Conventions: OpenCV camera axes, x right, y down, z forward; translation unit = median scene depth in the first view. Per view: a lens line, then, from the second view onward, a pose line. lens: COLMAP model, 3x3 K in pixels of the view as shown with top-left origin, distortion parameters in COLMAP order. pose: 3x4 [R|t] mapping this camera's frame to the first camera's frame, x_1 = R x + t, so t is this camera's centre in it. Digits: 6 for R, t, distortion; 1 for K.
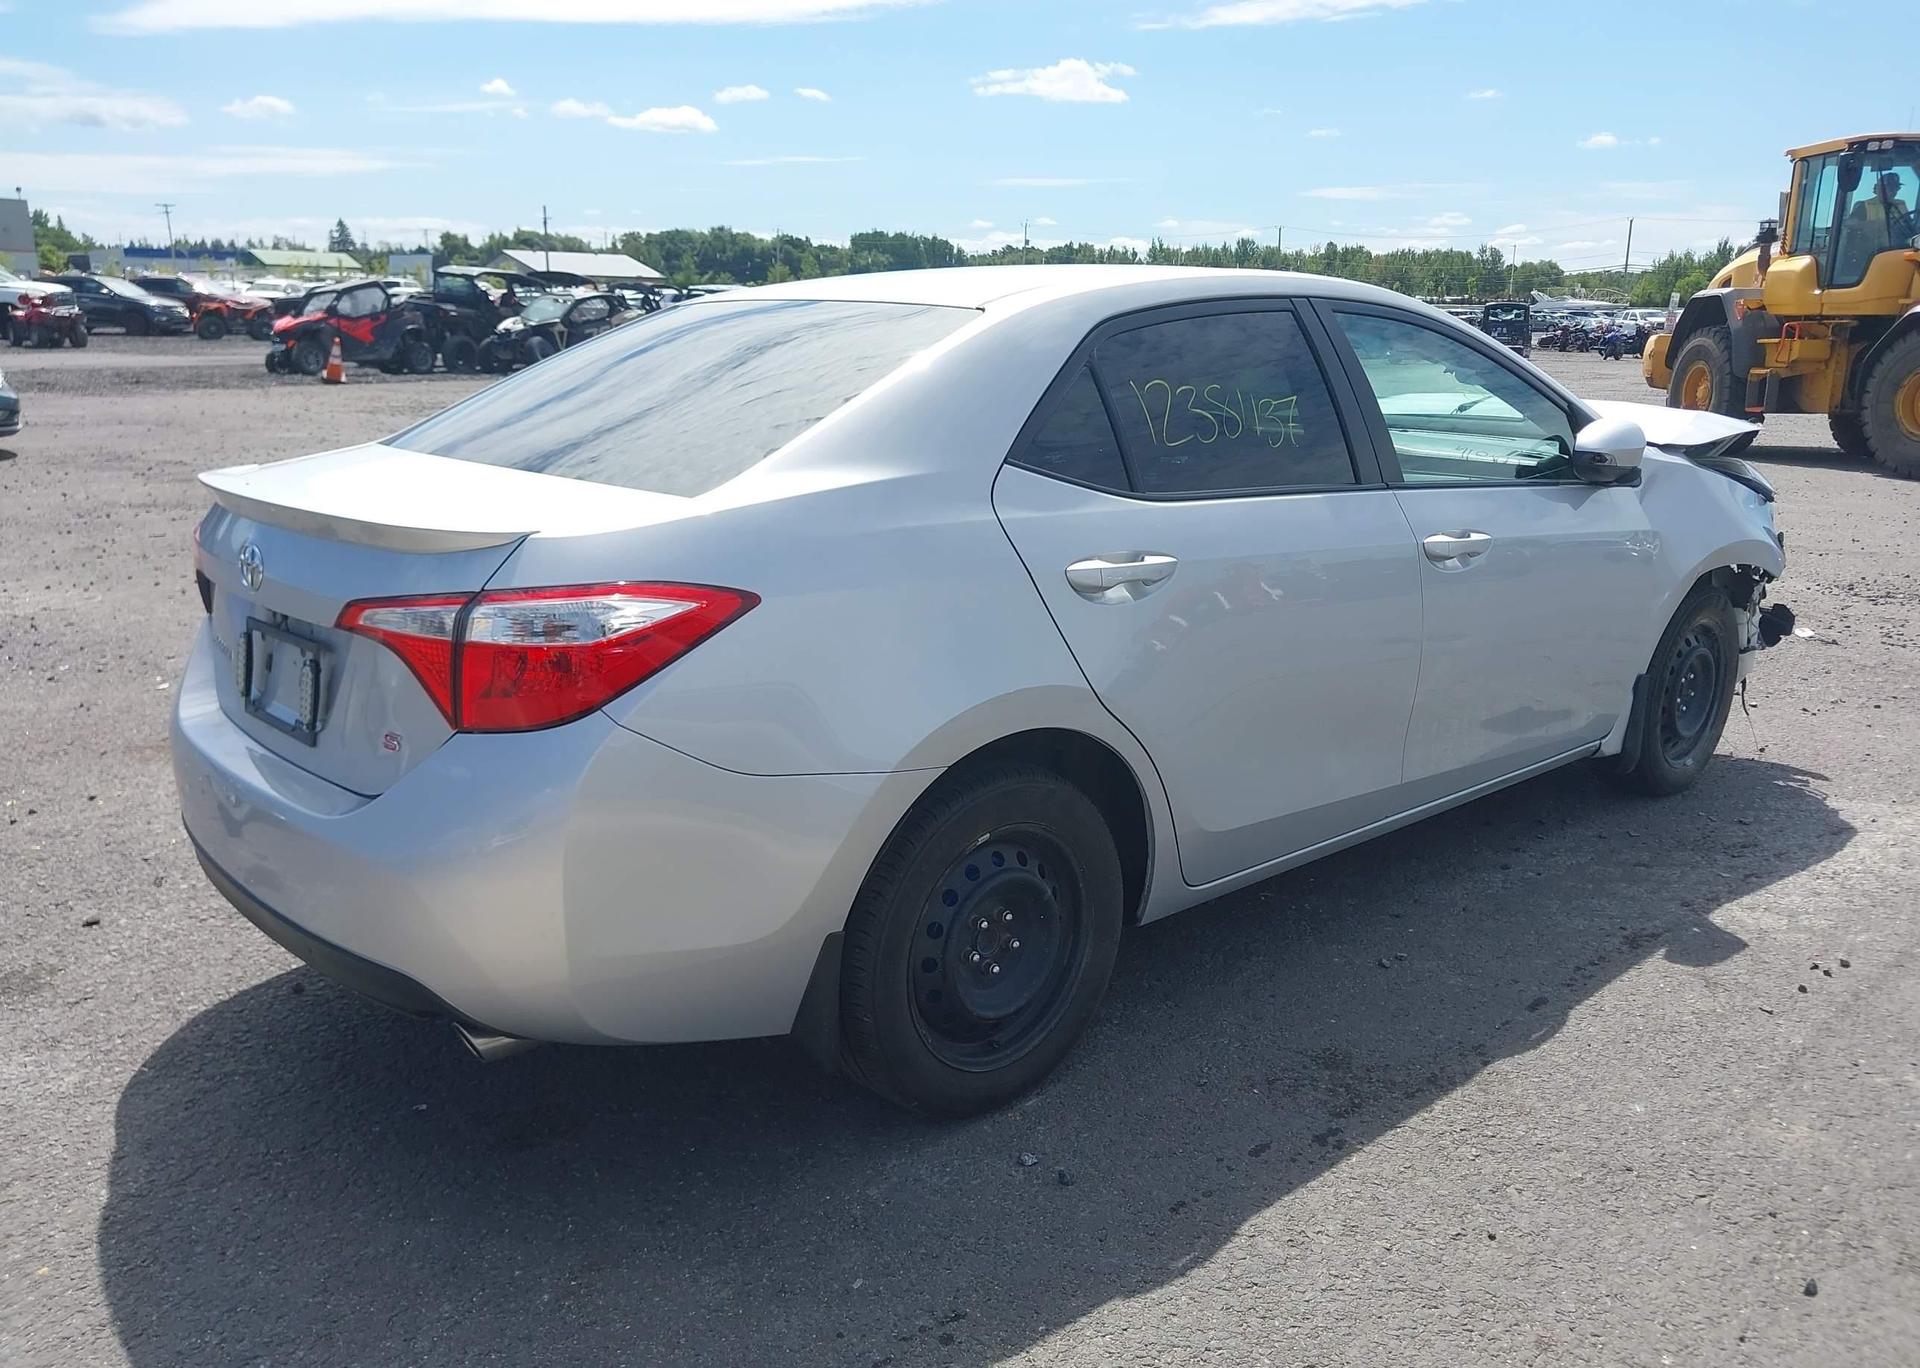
lens RADIAL K [[1541.3, 0, 984.6], [0, 1541.3, 718.9], [0, 0, 1]] dist [0.027291, -0.020118]
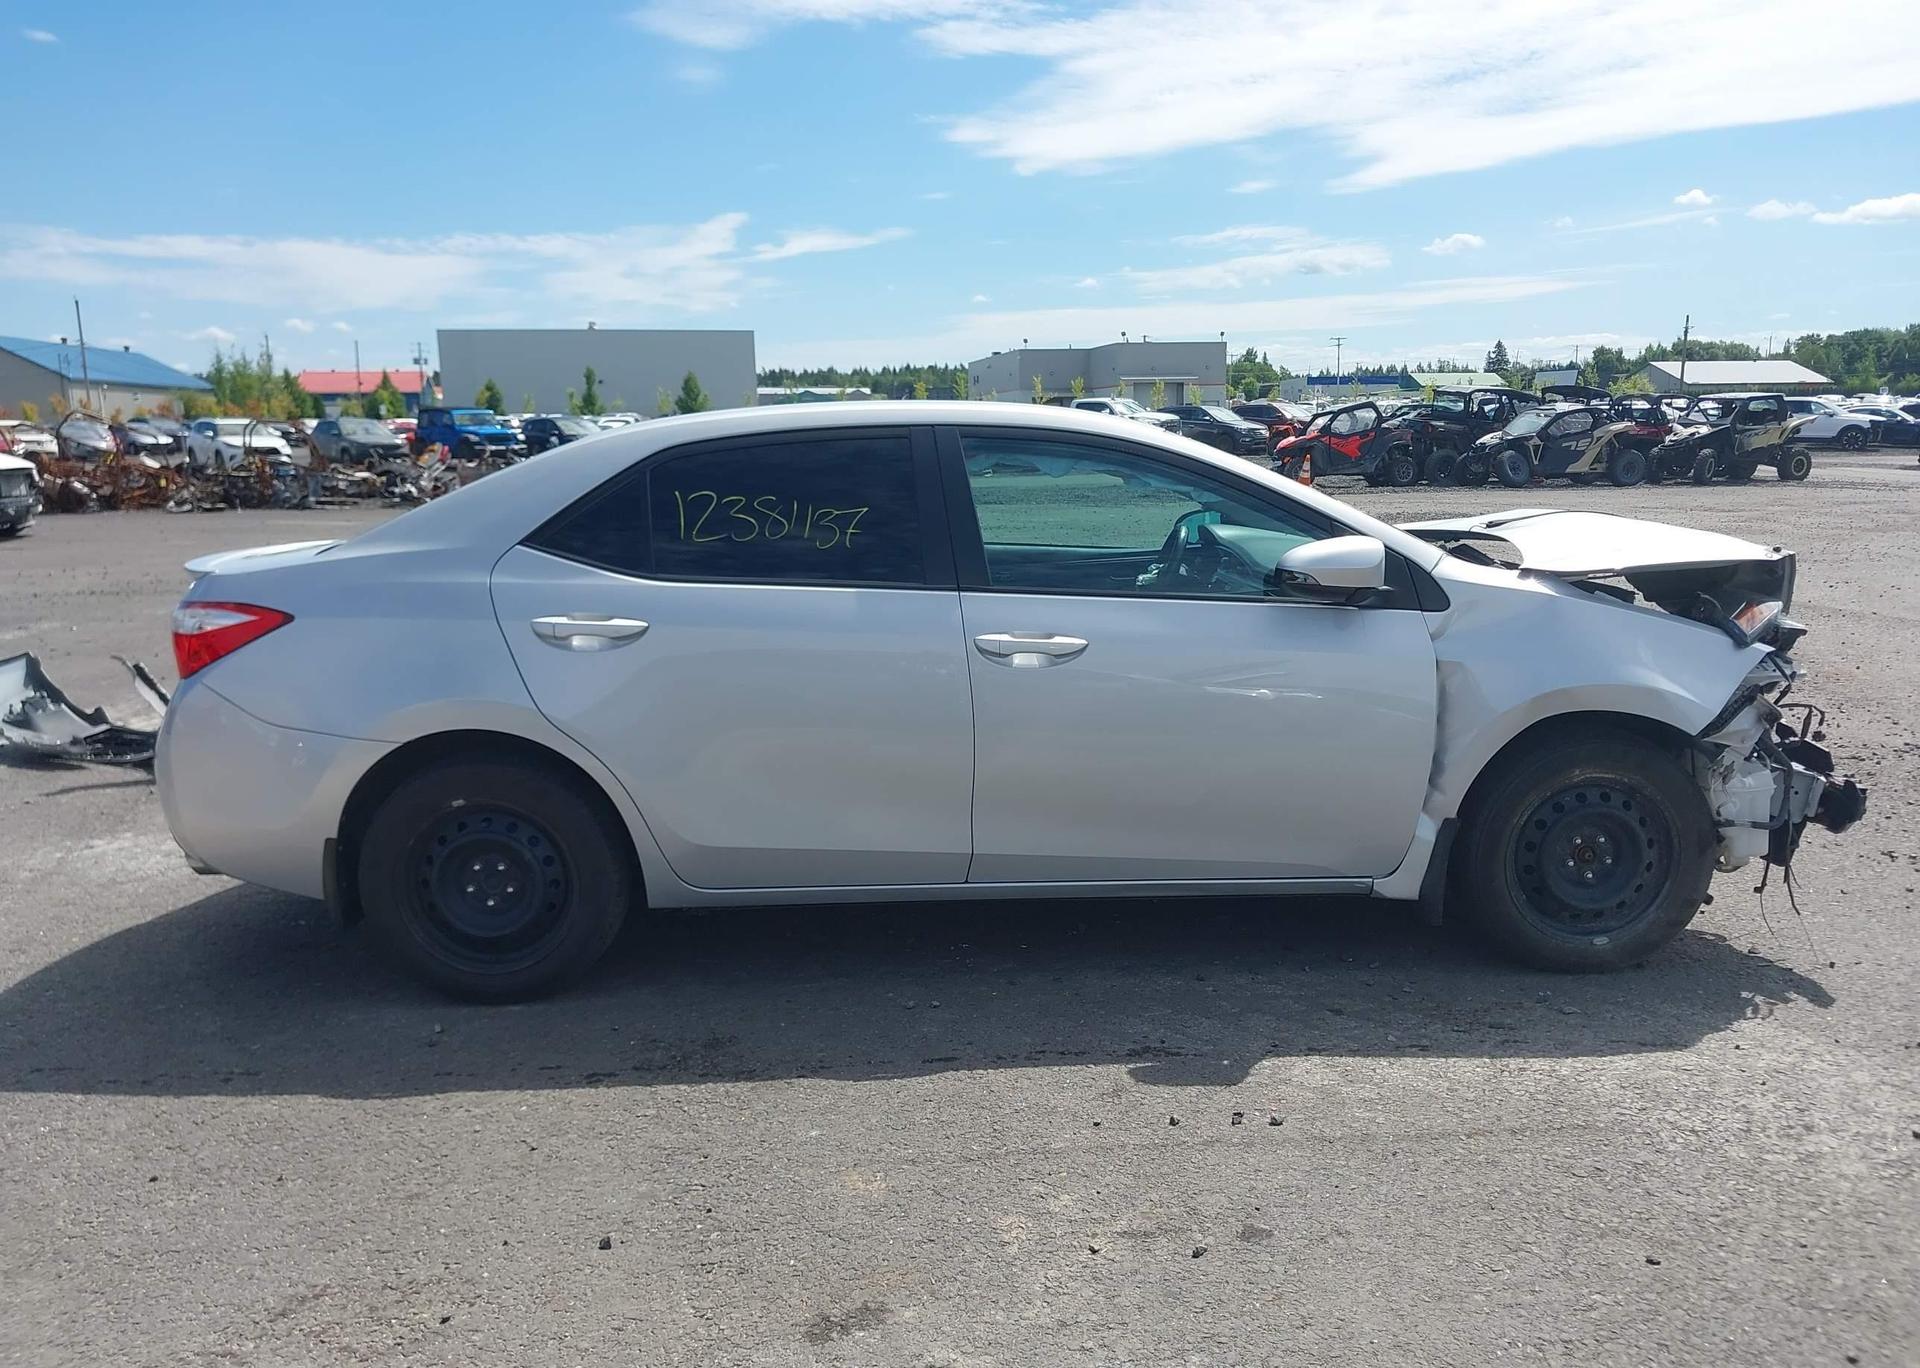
lens RADIAL K [[1541.3, 0, 980.3], [0, 1541.3, 725.2], [0, 0, 1]] dist [0.027291, -0.020118]
pose [[0.749689, 0.107581, -0.652988, 0.907777], [-0.150393, 0.988578, -0.009794, -0.036598], [0.644475, 0.105547, 0.757305, 0.146851]]
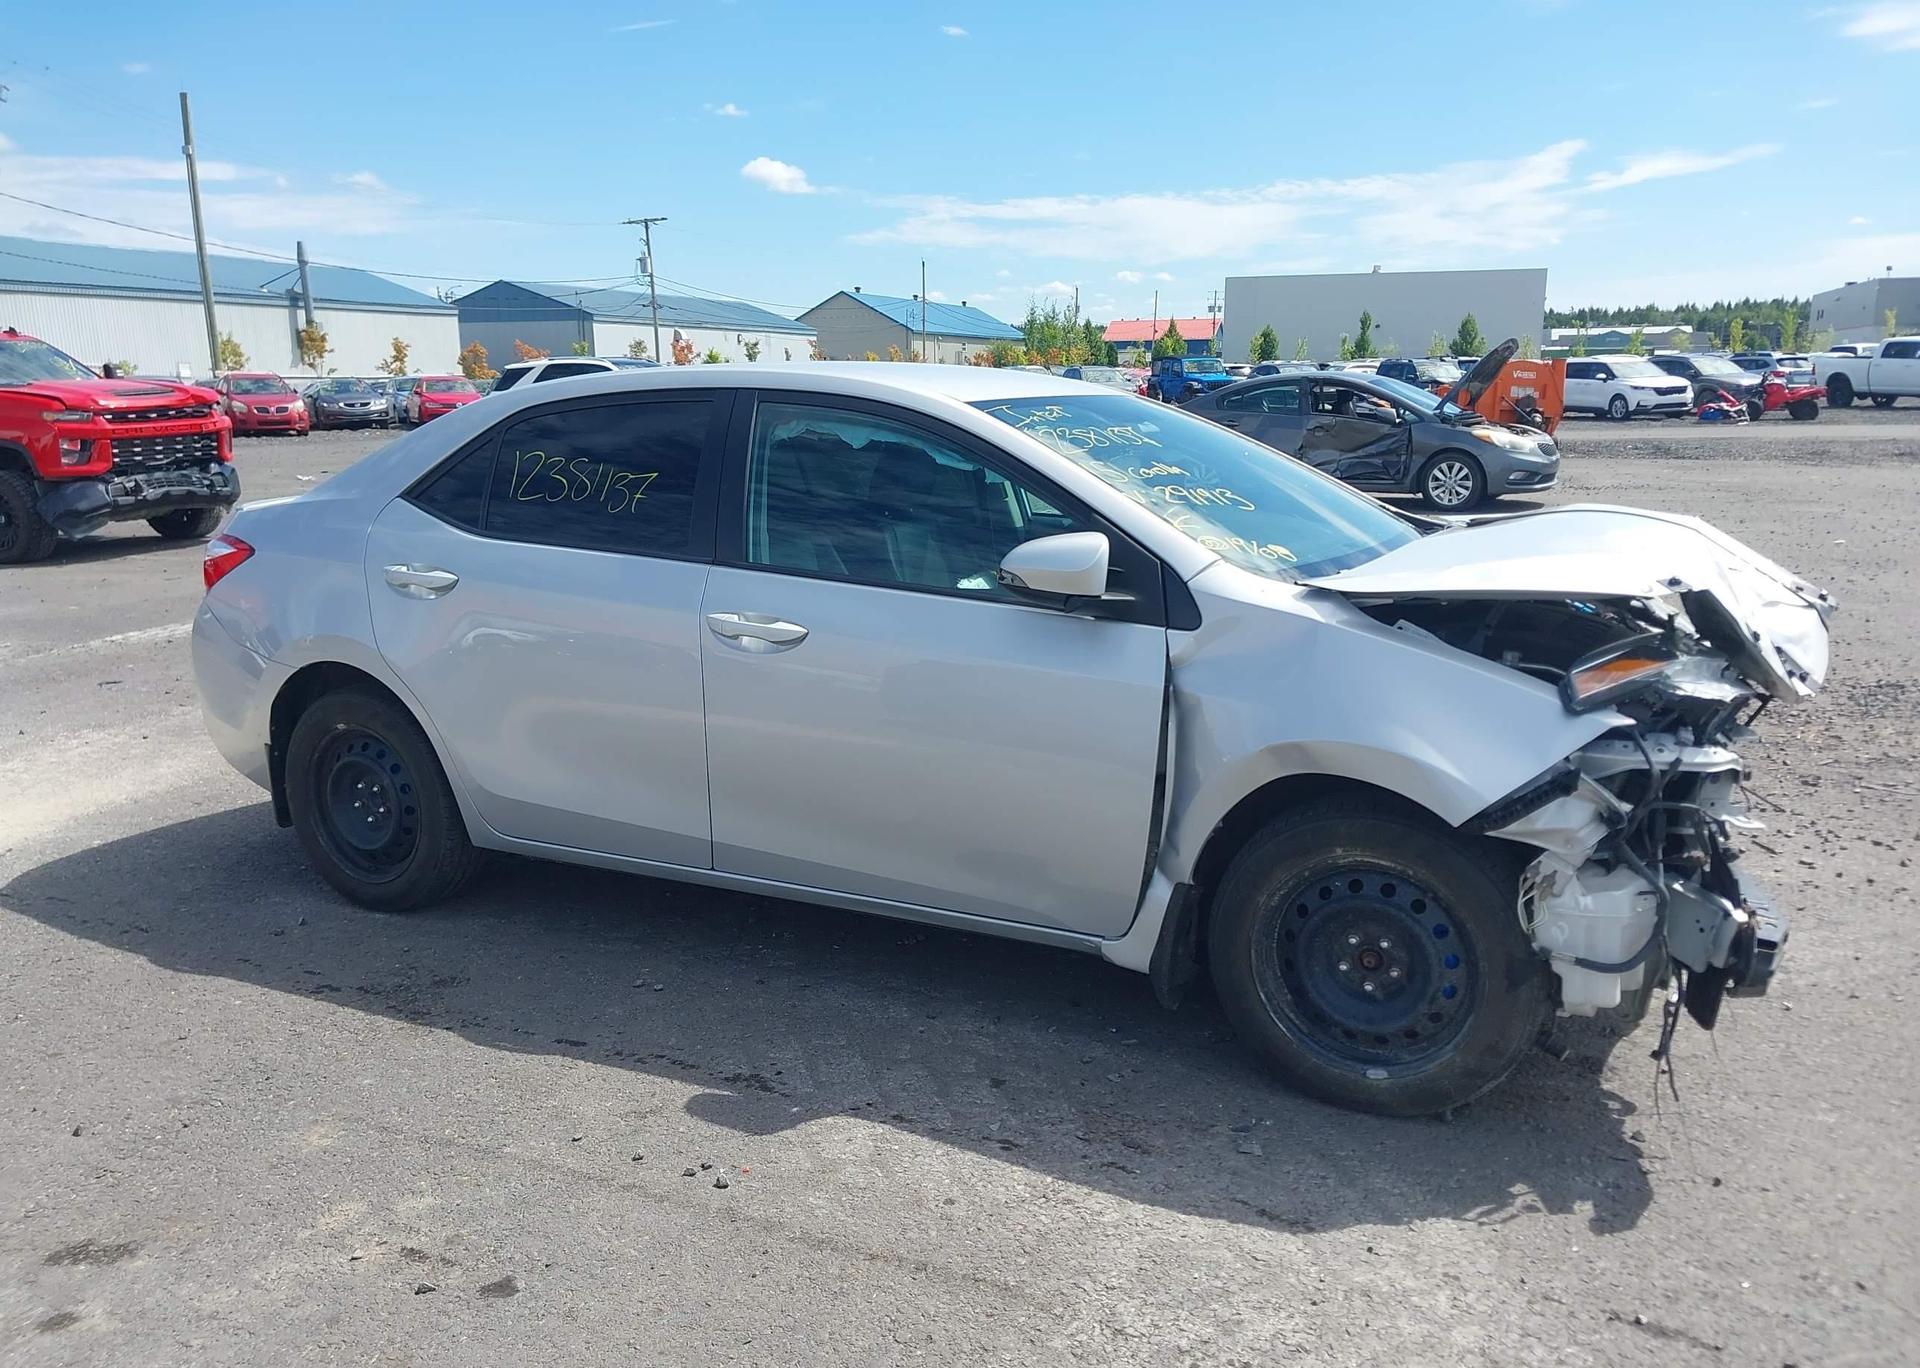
lens RADIAL K [[1541.3, 0, 973.0], [0, 1541.3, 723.1], [0, 0, 1]] dist [0.027291, -0.020118]
pose [[0.323509, 0.193312, -0.926268, 1.192150], [-0.230204, 0.965576, 0.121115, -0.189805], [0.917795, 0.174049, 0.356874, 0.714724]]
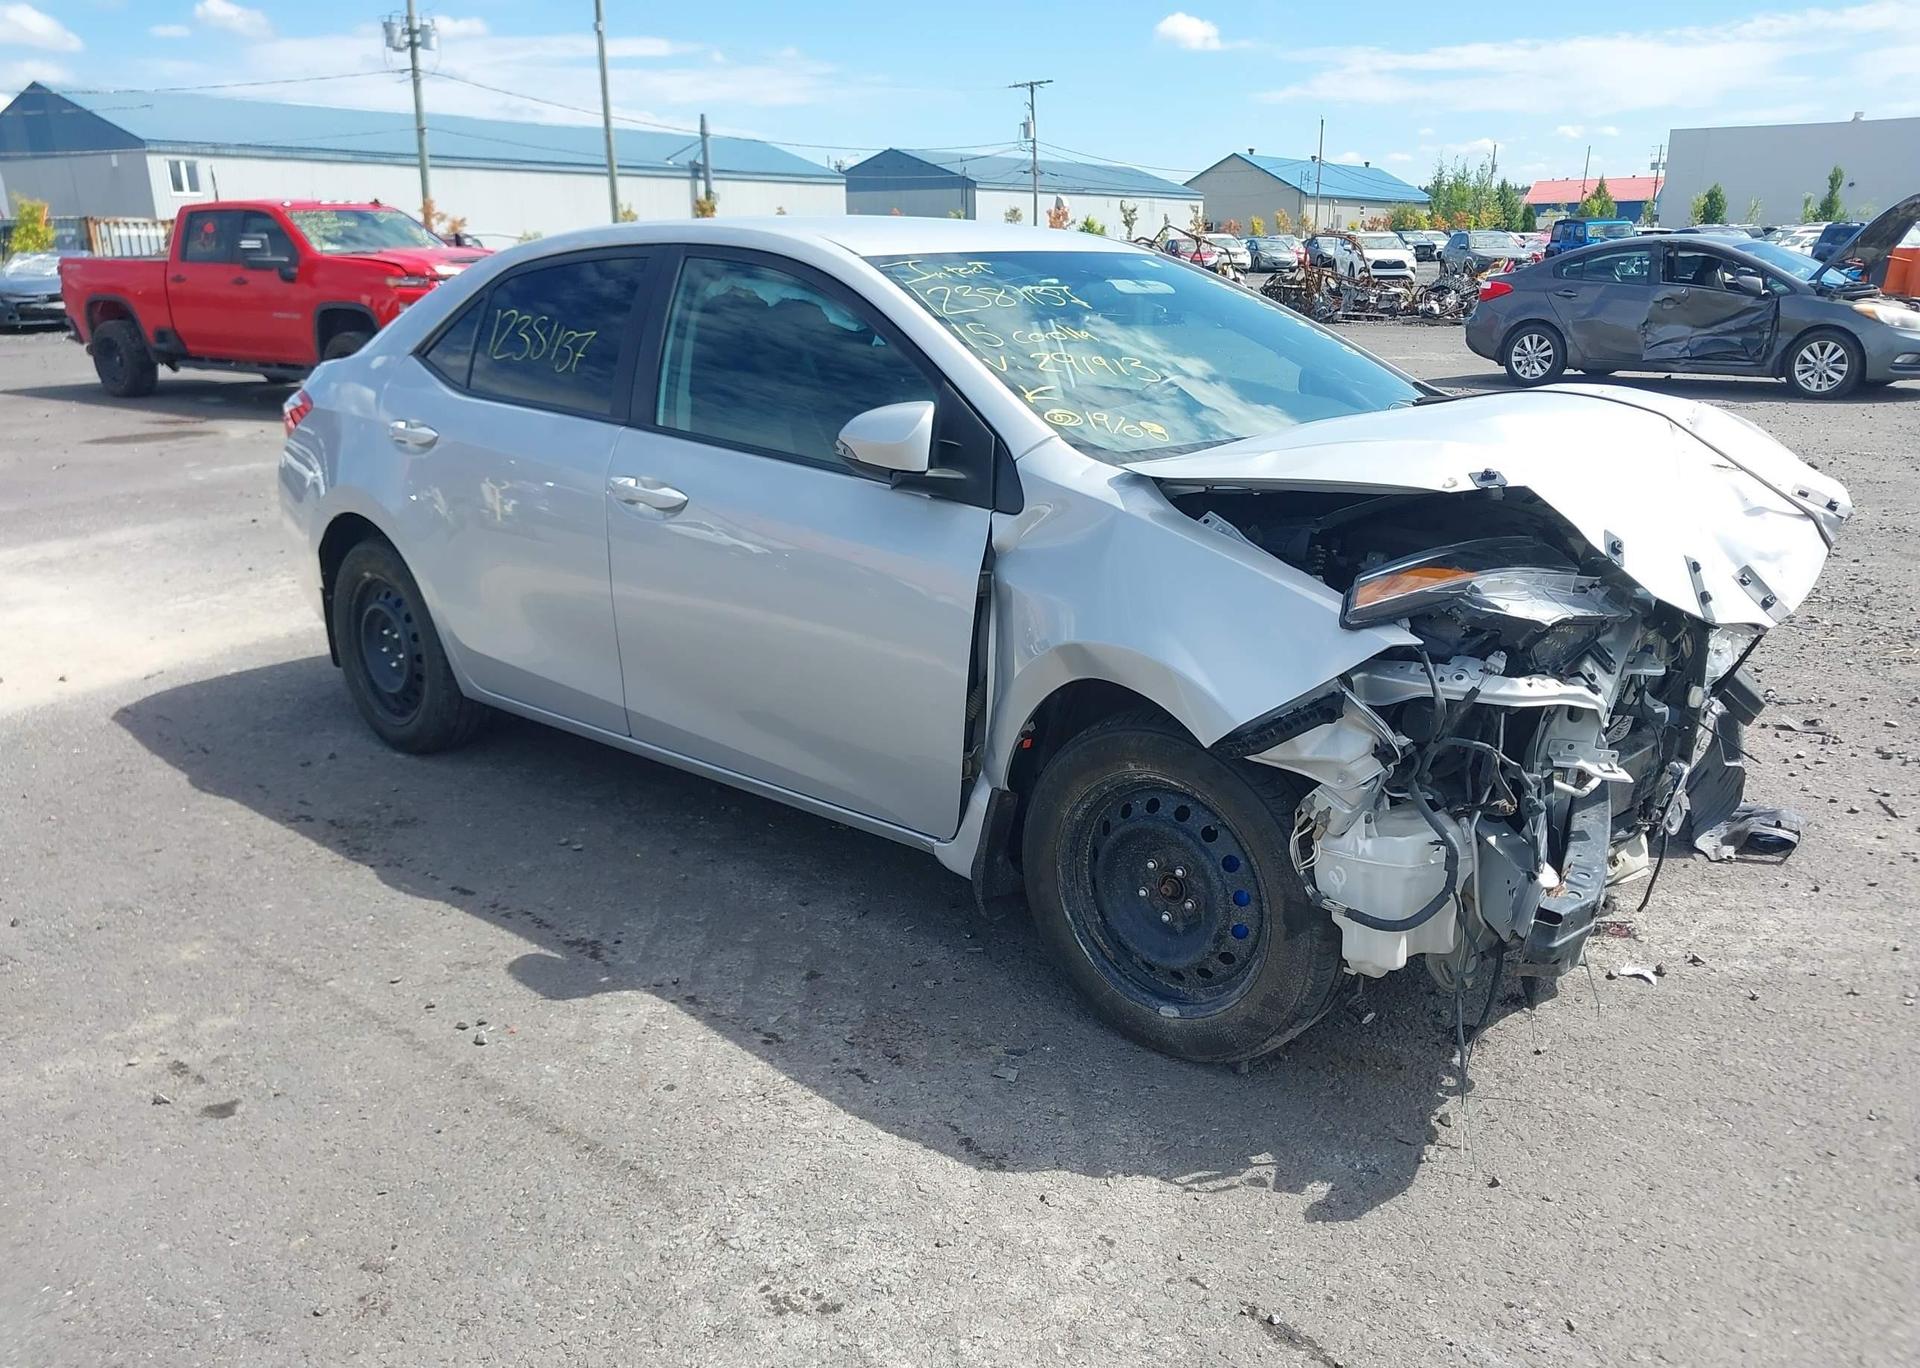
lens RADIAL K [[1541.3, 0, 955.4], [0, 1541.3, 734.1], [0, 0, 1]] dist [0.027291, -0.020118]
pose [[0.069900, 0.286729, -0.955458, 1.203571], [-0.245402, 0.933309, 0.262129, -0.253765], [0.966898, 0.216148, 0.135603, 0.998676]]
